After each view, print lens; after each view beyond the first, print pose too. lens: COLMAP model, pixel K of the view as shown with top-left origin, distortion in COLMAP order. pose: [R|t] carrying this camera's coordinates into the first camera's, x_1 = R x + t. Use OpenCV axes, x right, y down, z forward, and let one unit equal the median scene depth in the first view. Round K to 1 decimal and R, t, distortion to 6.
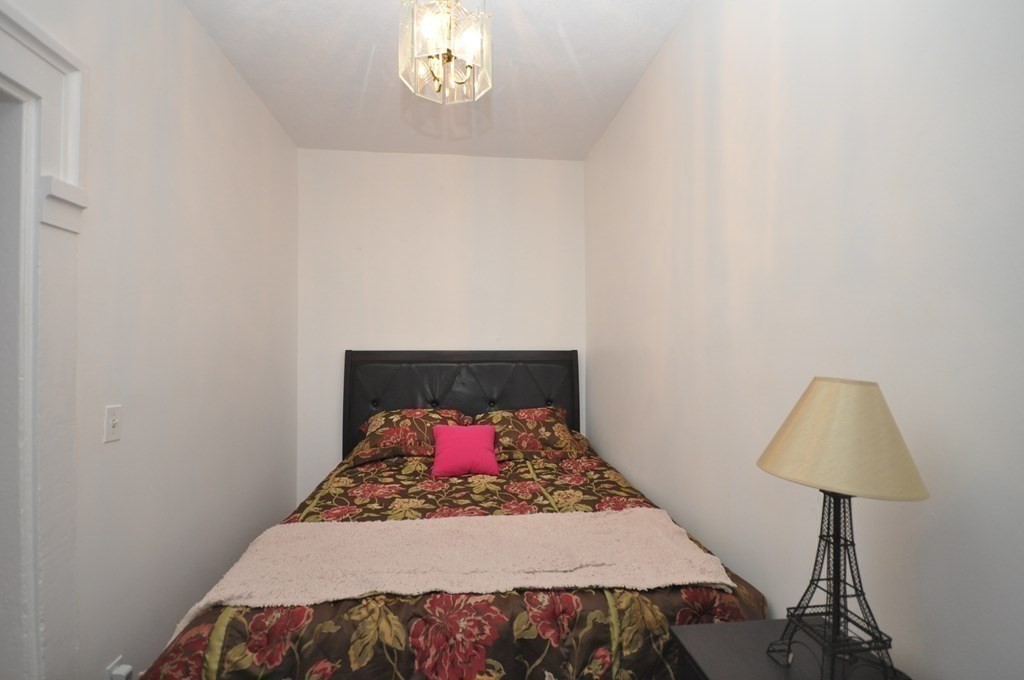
lens RADIAL K [[468.5, 0, 512.0], [0, 468.5, 340.0], [0, 0, 1]] dist [0.003226, 0.000711]
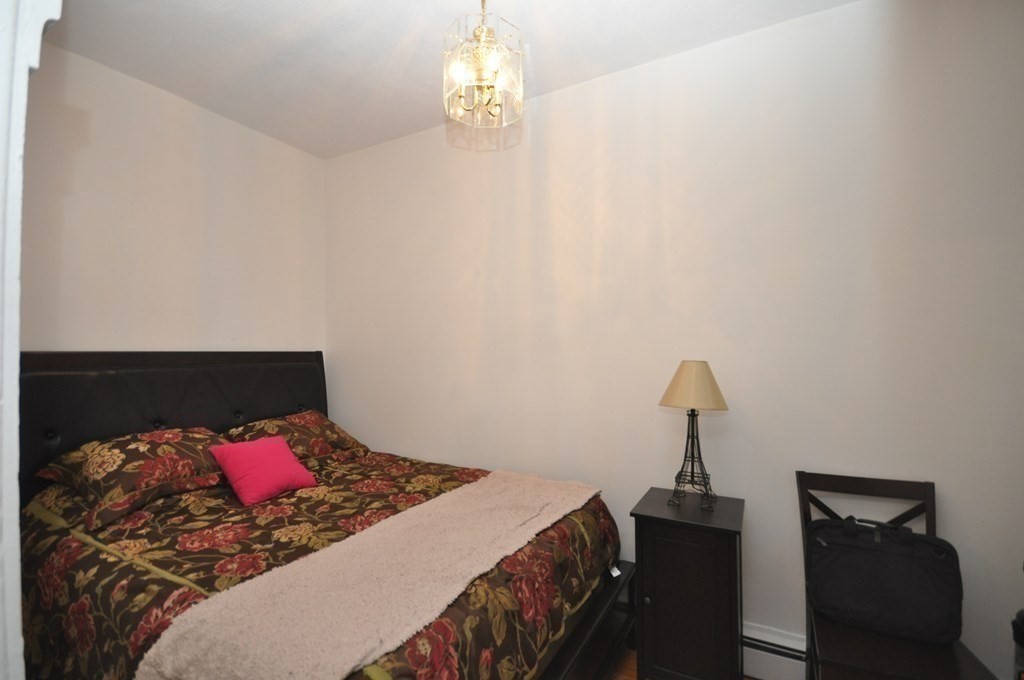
lens RADIAL K [[448.3, 0, 512.0], [0, 448.3, 340.0], [0, 0, 1]] dist [-0.003090, -0.000161]
pose [[0.586663, 0.019022, 0.809607, -0.594557], [-0.012300, 0.999818, -0.014577, 0.011498], [-0.809737, -0.001406, 0.586791, 0.195231]]
